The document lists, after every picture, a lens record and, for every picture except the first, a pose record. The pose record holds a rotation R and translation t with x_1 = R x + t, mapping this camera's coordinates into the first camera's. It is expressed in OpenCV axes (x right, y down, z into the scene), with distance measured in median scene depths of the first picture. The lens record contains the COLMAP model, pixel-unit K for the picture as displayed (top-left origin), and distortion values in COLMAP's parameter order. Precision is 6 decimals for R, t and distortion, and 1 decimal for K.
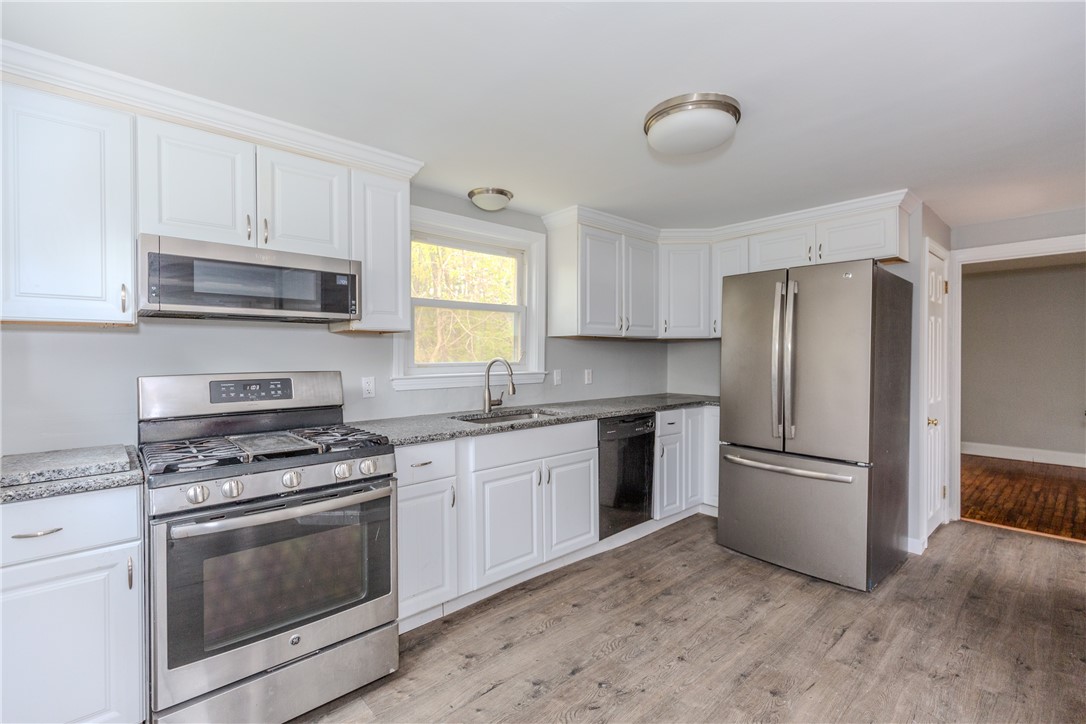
lens RADIAL K [[488.3, 0, 543.3], [0, 488.3, 357.6], [0, 0, 1]] dist [0.001854, 0.000084]
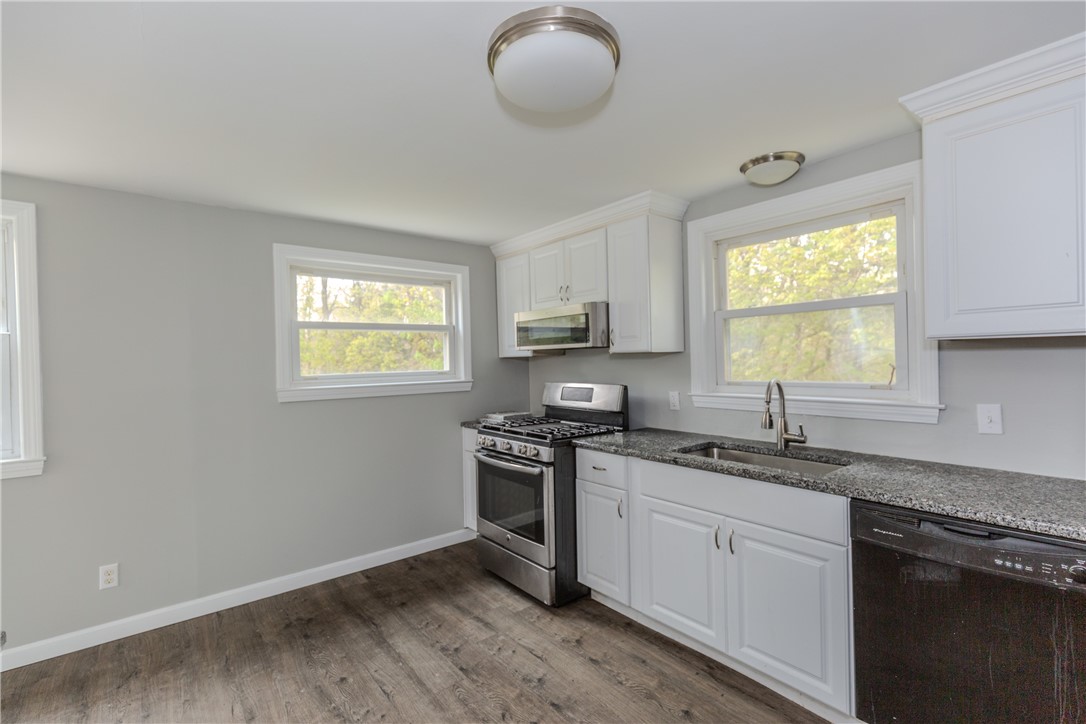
lens RADIAL K [[488.3, 0, 541.0], [0, 488.3, 362.4], [0, 0, 1]] dist [0.001854, 0.000084]
pose [[-0.056733, 0.010973, -0.998329, 0.810580], [0.015025, 0.999836, 0.010136, -0.044449], [0.998276, -0.014425, -0.056888, 0.810386]]
